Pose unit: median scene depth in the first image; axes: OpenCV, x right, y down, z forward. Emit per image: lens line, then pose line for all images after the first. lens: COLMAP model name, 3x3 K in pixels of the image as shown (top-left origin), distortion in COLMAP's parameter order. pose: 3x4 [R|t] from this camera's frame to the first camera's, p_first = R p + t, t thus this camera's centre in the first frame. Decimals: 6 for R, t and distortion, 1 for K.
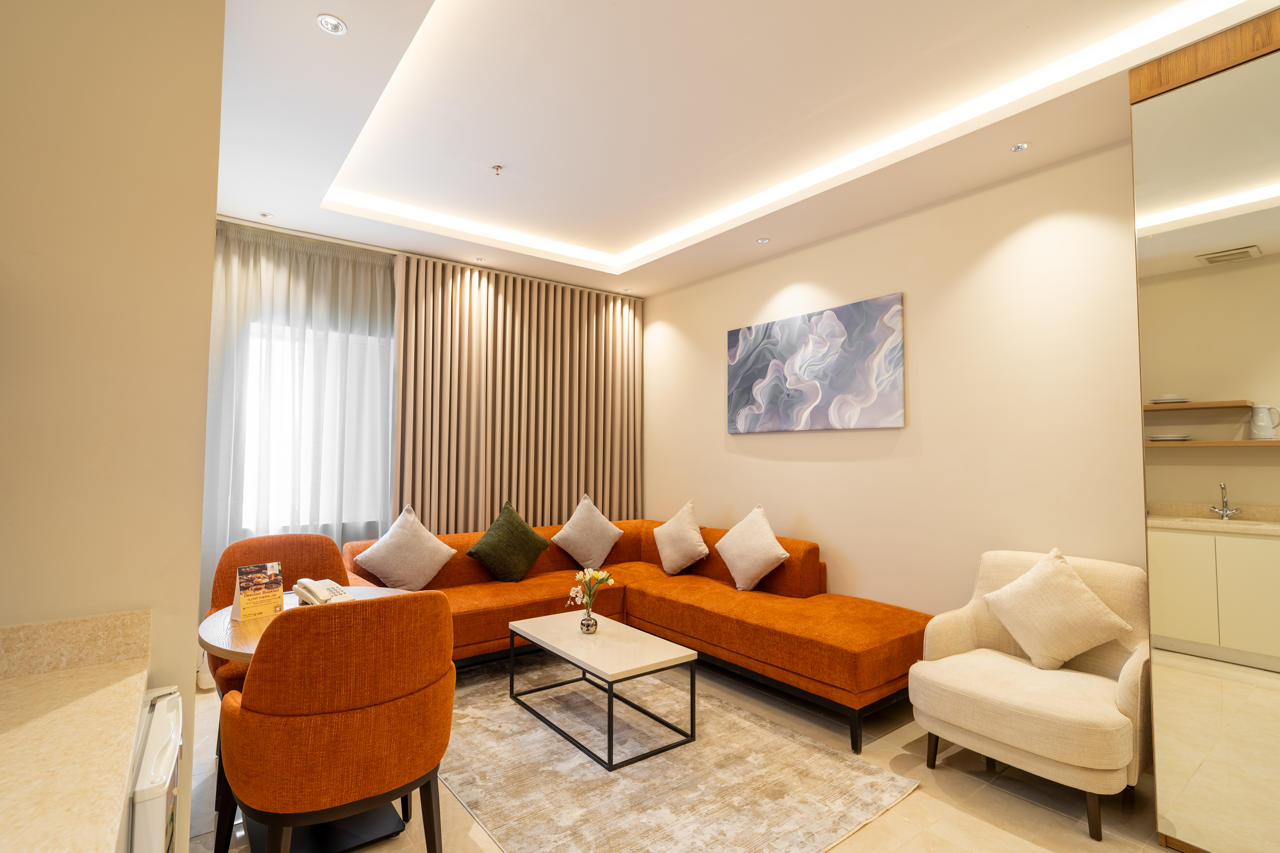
lens RADIAL K [[612.3, 0, 644.2], [0, 612.3, 432.3], [0, 0, 1]] dist [-0.013242, 0.005860]
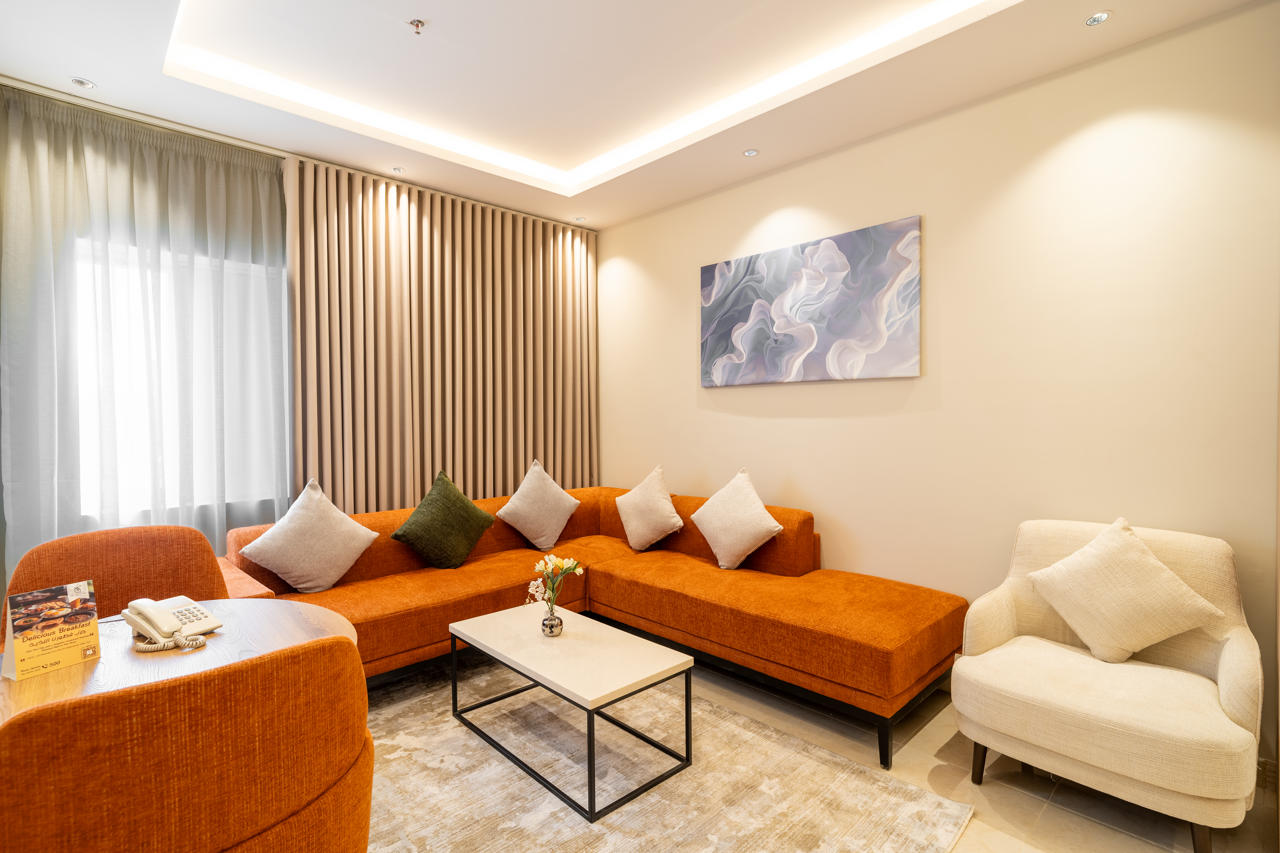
lens RADIAL K [[612.3, 0, 645.7], [0, 612.3, 430.1], [0, 0, 1]] dist [-0.013242, 0.005860]
pose [[0.993907, -0.013900, 0.109346, -0.048624], [0.006953, 0.997948, 0.063658, 0.009320], [-0.110006, -0.062510, 0.991963, 0.192135]]
